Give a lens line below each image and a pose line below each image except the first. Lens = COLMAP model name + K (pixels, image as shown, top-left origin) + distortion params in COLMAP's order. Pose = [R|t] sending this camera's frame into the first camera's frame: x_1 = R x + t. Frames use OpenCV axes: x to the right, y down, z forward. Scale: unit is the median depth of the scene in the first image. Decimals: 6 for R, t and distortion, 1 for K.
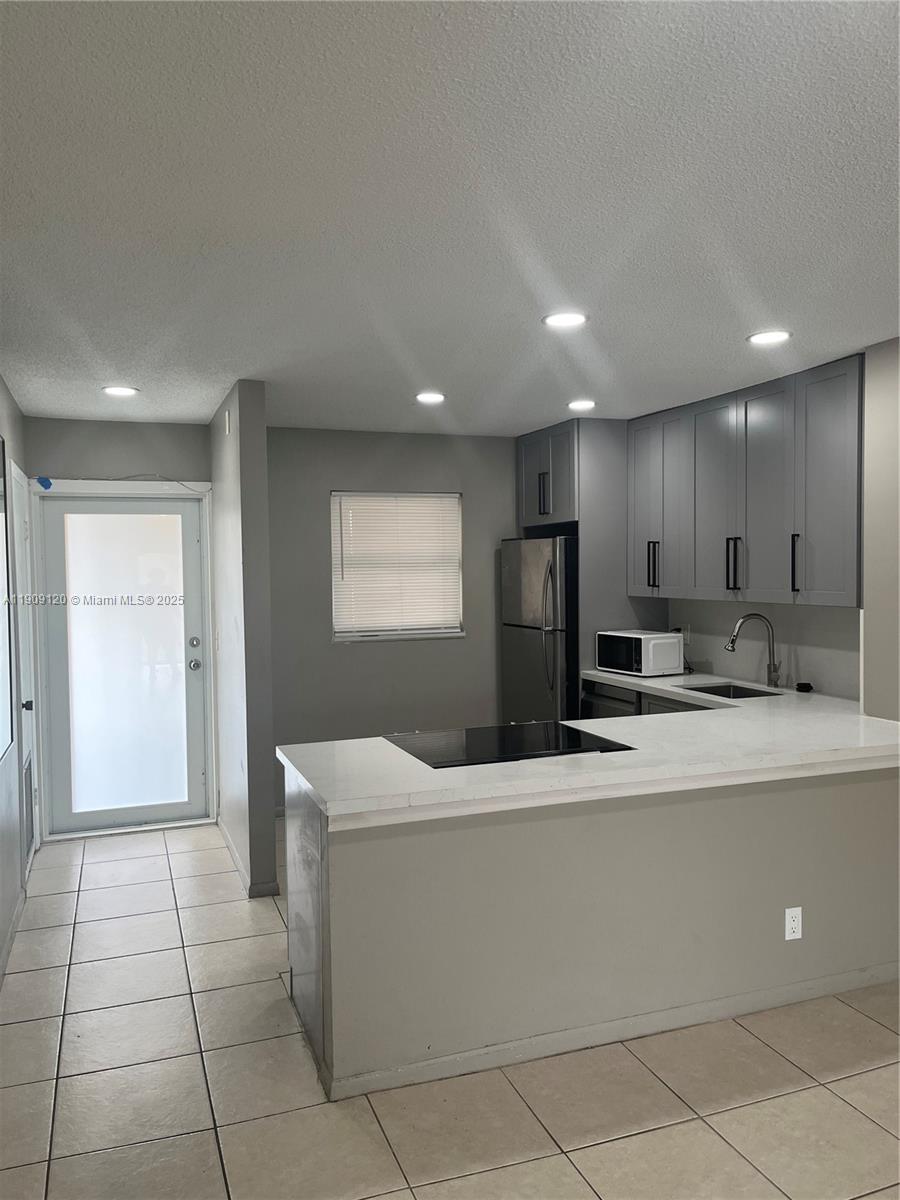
lens RADIAL K [[911.2, 0, 443.6], [0, 911.2, 604.5], [0, 0, 1]] dist [0.102684, -0.129368]
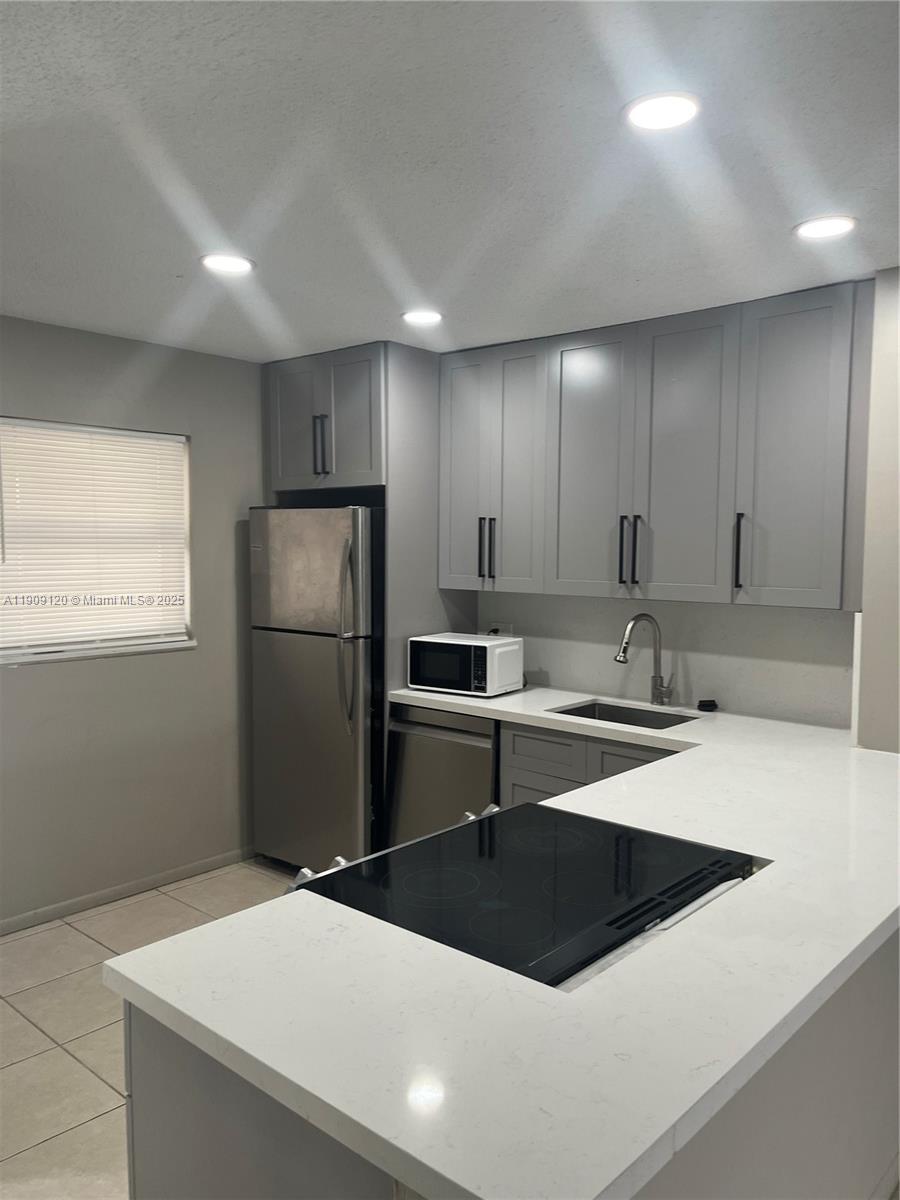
lens RADIAL K [[904.1, 0, 450.0], [0, 904.1, 600.0], [0, 0, 1]] dist [0.112007, -0.123372]
pose [[0.876893, -0.010649, 0.480567, -0.159037], [0.001395, 0.999807, 0.019611, -0.015095], [-0.480683, -0.016527, 0.876739, 0.350902]]
